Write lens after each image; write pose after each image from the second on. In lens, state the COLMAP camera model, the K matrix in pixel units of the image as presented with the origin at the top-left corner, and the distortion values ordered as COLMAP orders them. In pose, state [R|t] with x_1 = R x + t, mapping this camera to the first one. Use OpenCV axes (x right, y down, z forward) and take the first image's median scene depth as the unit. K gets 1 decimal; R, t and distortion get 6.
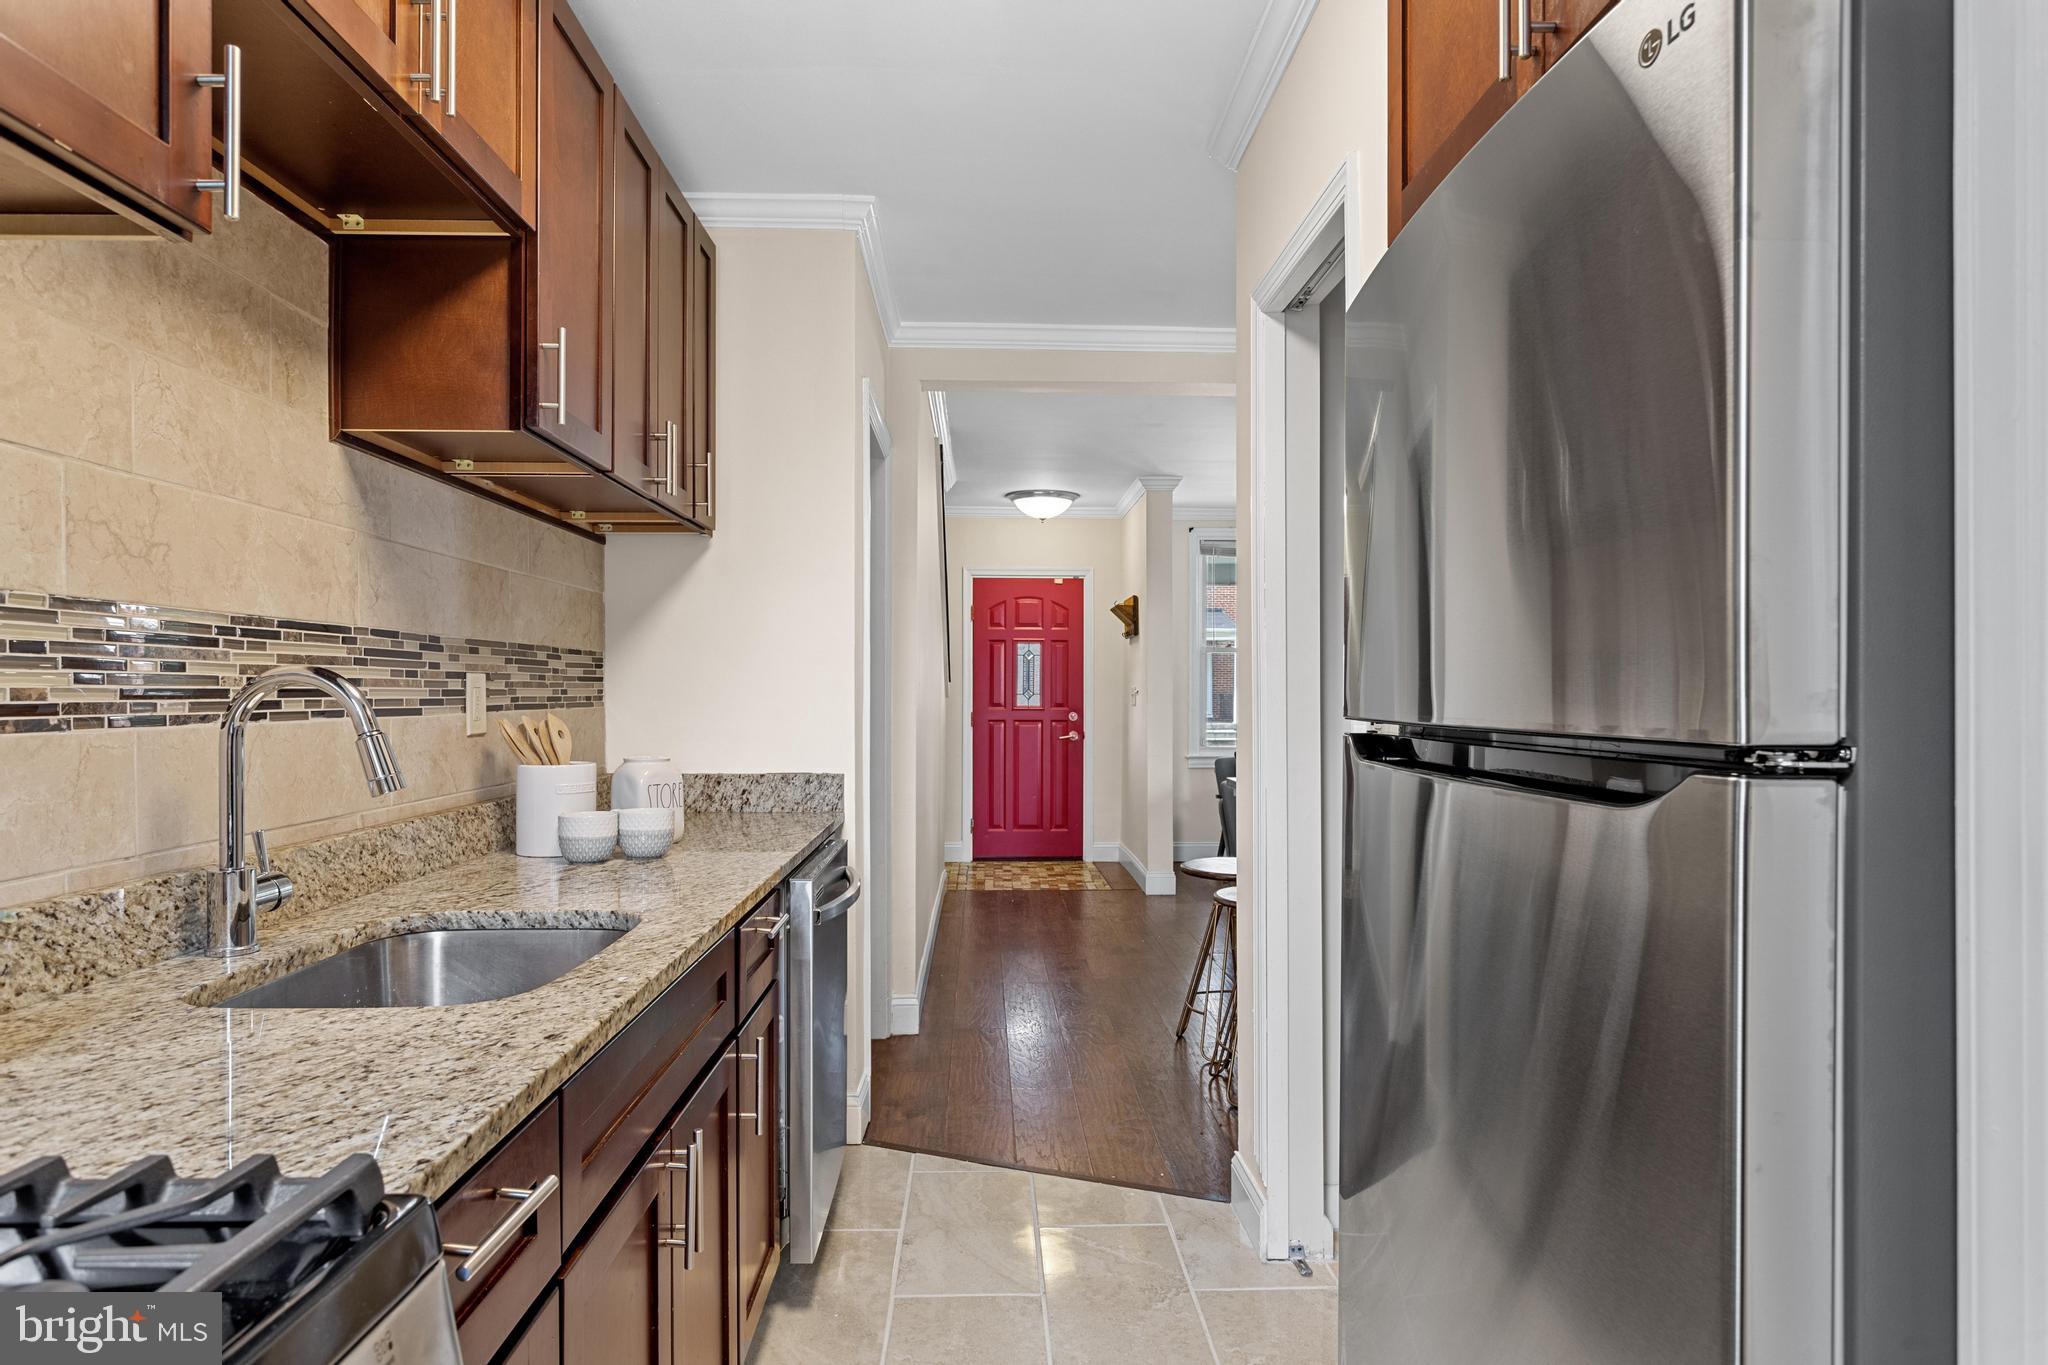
lens RADIAL K [[1219.9, 0, 1024.0], [0, 1219.9, 682.5], [0, 0, 1]] dist [0.000111, 0.000055]
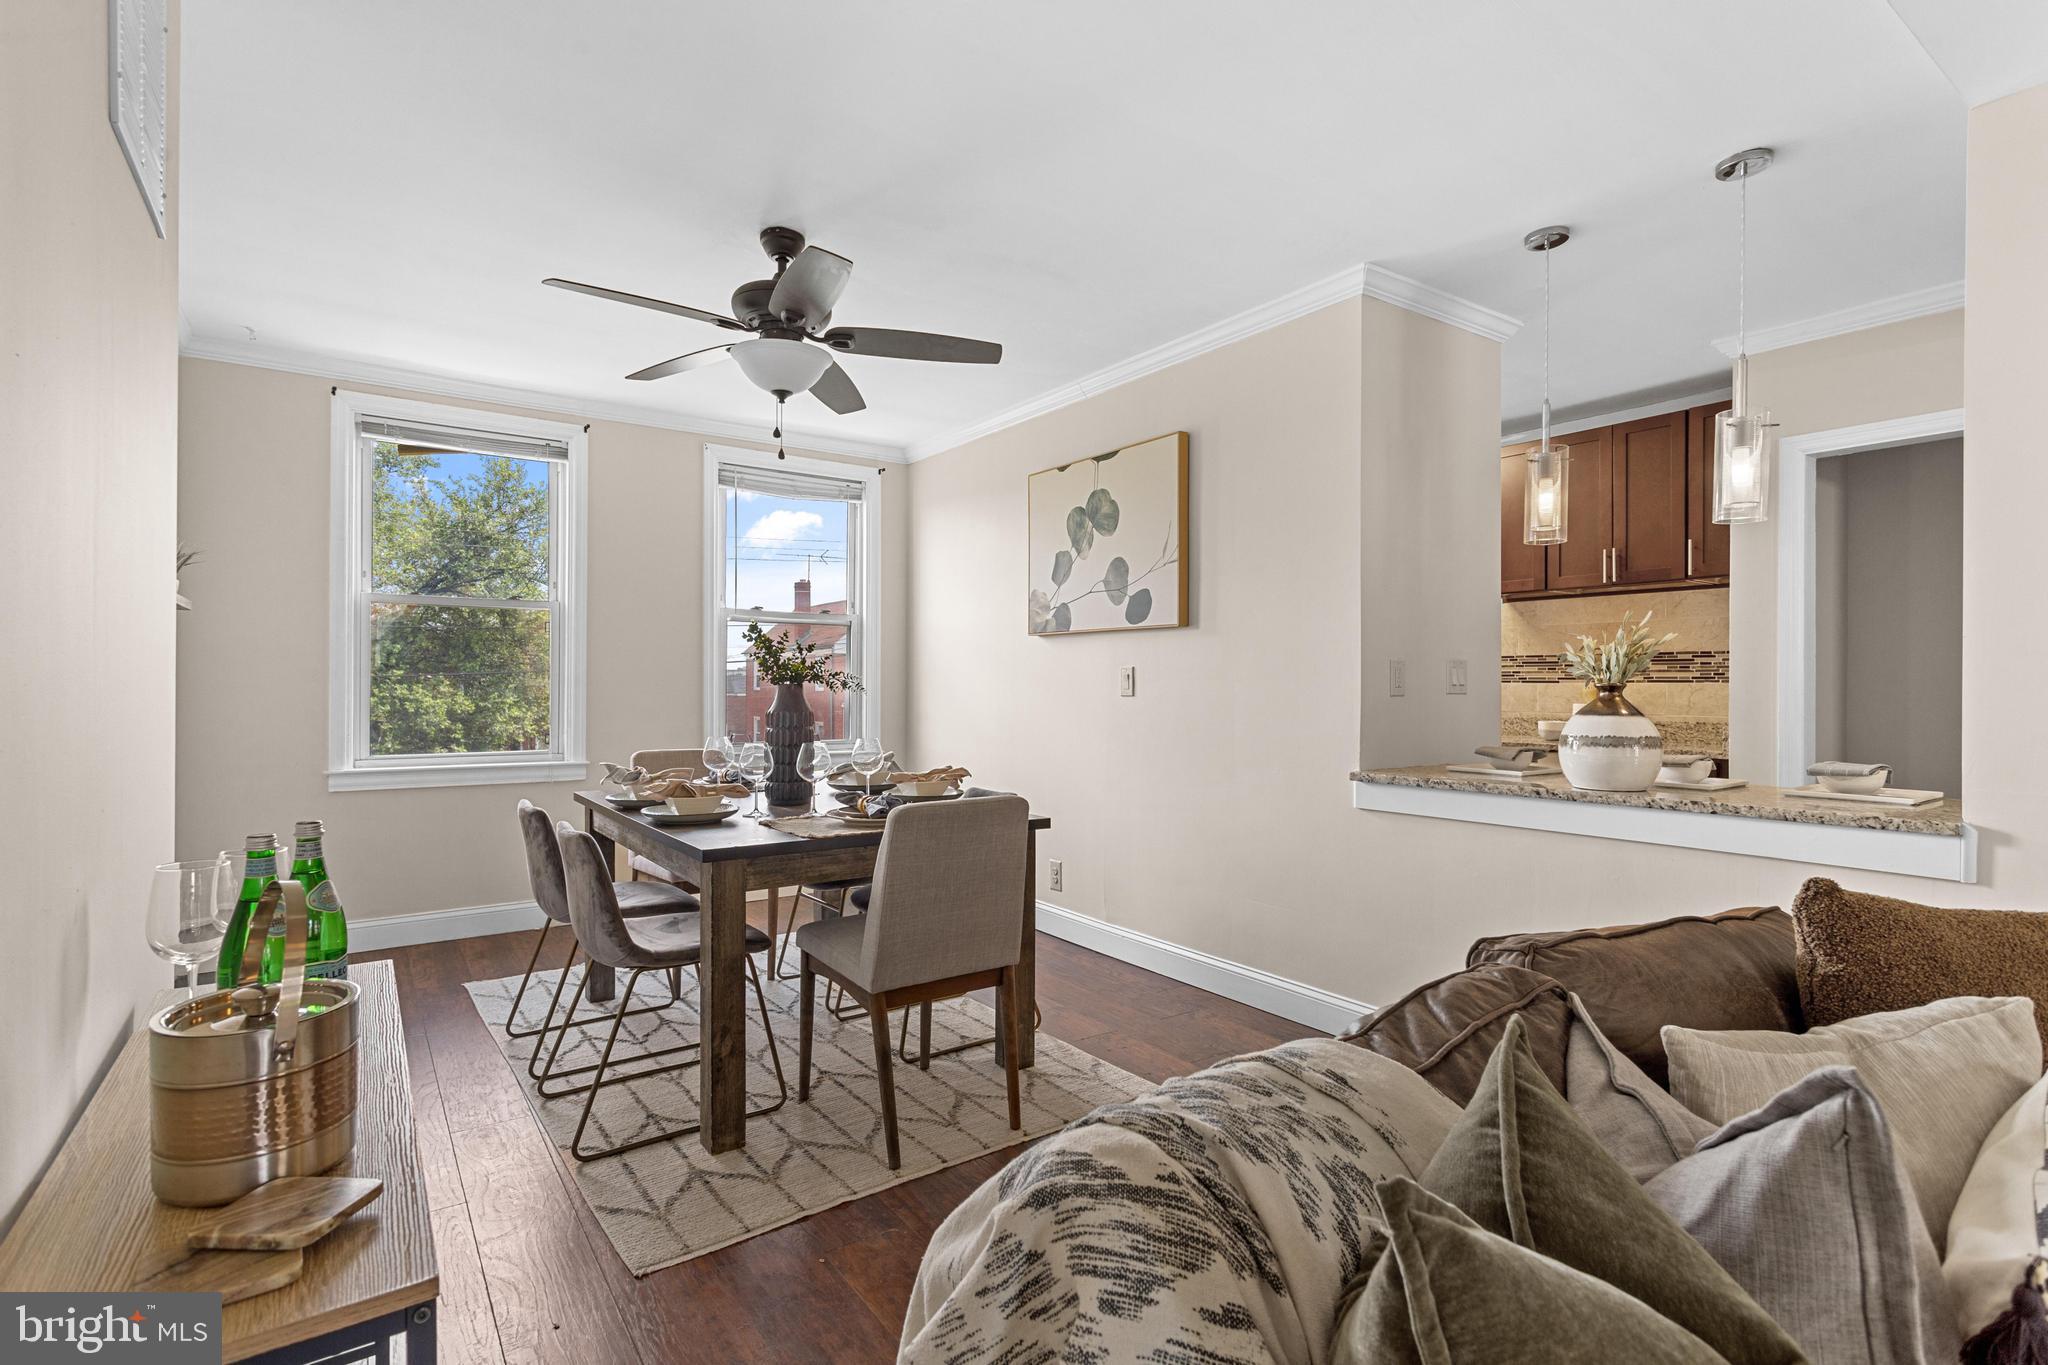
lens RADIAL K [[969.7, 0, 1024.0], [0, 969.7, 682.5], [0, 0, 1]] dist [-0.002342, -0.000252]
pose [[-0.836083, -0.004784, -0.548581, 2.208382], [-0.000149, 0.999964, -0.008494, 0.055365], [0.548602, -0.007020, -0.836054, 2.684528]]
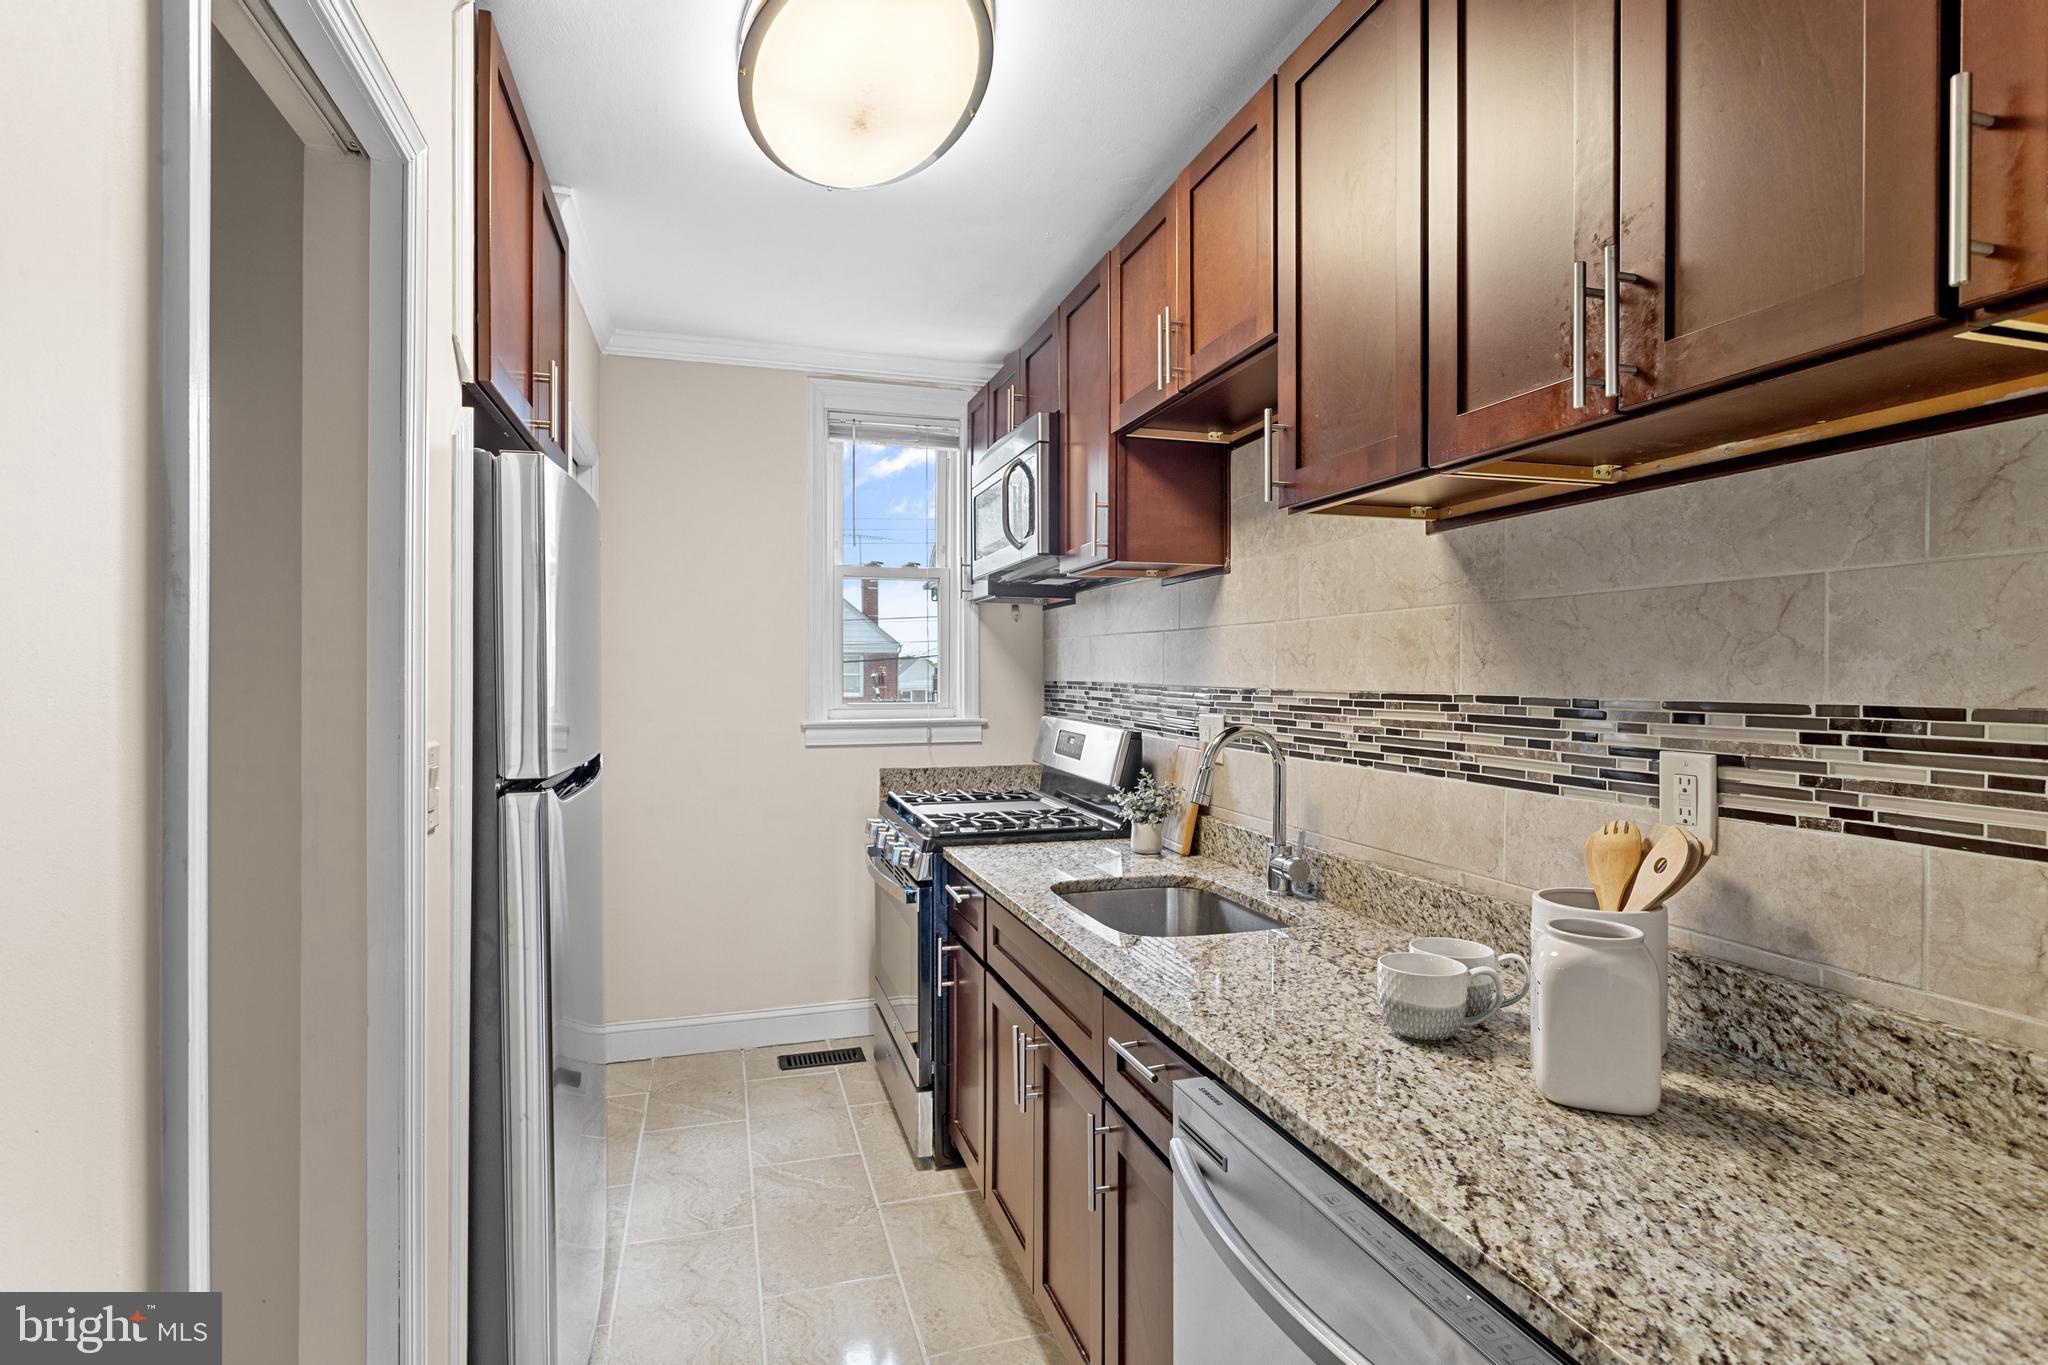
lens RADIAL K [[1040.1, 0, 1024.0], [0, 1040.1, 682.5], [0, 0, 1]] dist [0.000273, 0.000219]
pose [[-0.967337, 0.001209, -0.253491, 0.052209], [0.001358, 0.999999, -0.000413, -0.061032], [0.253490, -0.000744, -0.967338, 1.930201]]
